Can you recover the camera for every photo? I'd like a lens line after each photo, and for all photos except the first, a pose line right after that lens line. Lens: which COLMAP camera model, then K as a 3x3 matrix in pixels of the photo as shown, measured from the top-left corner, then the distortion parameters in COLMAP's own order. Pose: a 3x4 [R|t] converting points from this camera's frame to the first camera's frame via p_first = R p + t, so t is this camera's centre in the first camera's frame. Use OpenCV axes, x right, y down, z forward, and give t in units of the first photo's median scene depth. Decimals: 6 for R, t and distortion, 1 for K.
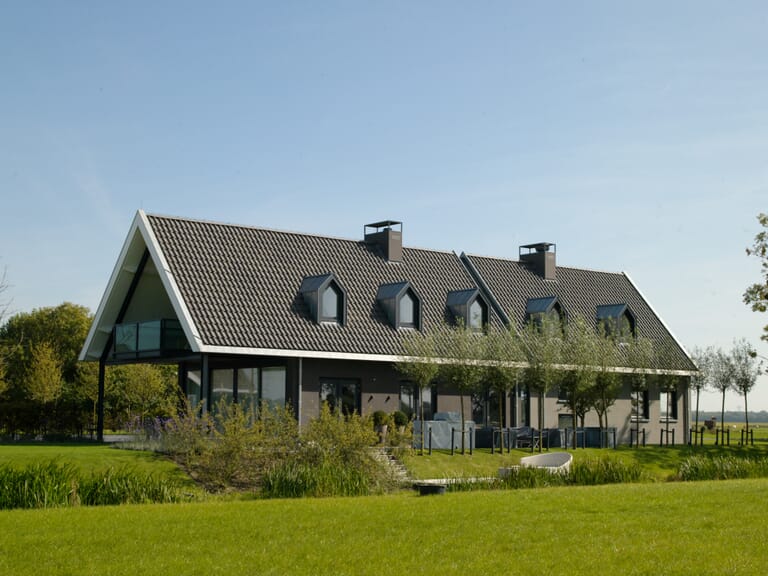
lens RADIAL K [[1316.1, 0, 384.0], [0, 1316.1, 288.0], [0, 0, 1]] dist [0.054173, 0.037812]
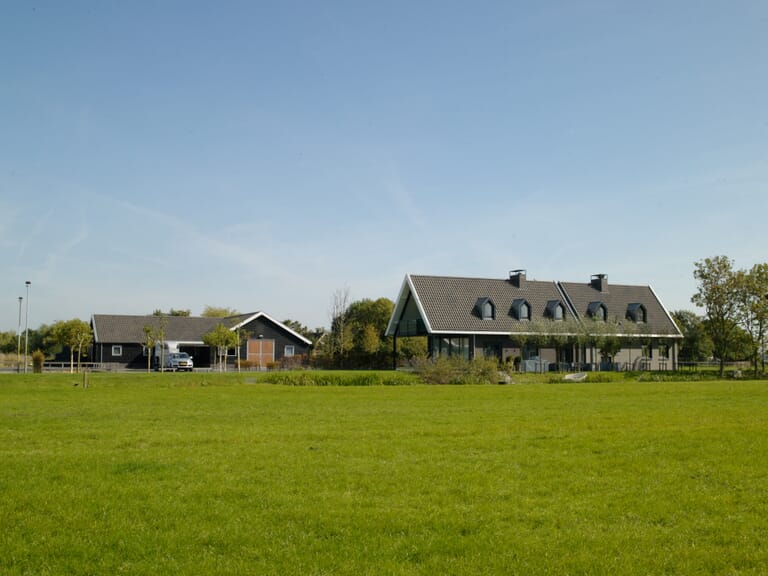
lens RADIAL K [[1169.5, 0, 384.0], [0, 1169.5, 288.0], [0, 0, 1]] dist [-0.038711, -0.042243]
pose [[0.971472, -0.023475, -0.235990, 0.250445], [0.031951, 0.998972, 0.032157, -0.093056], [0.234992, -0.038779, 0.971223, -0.979969]]
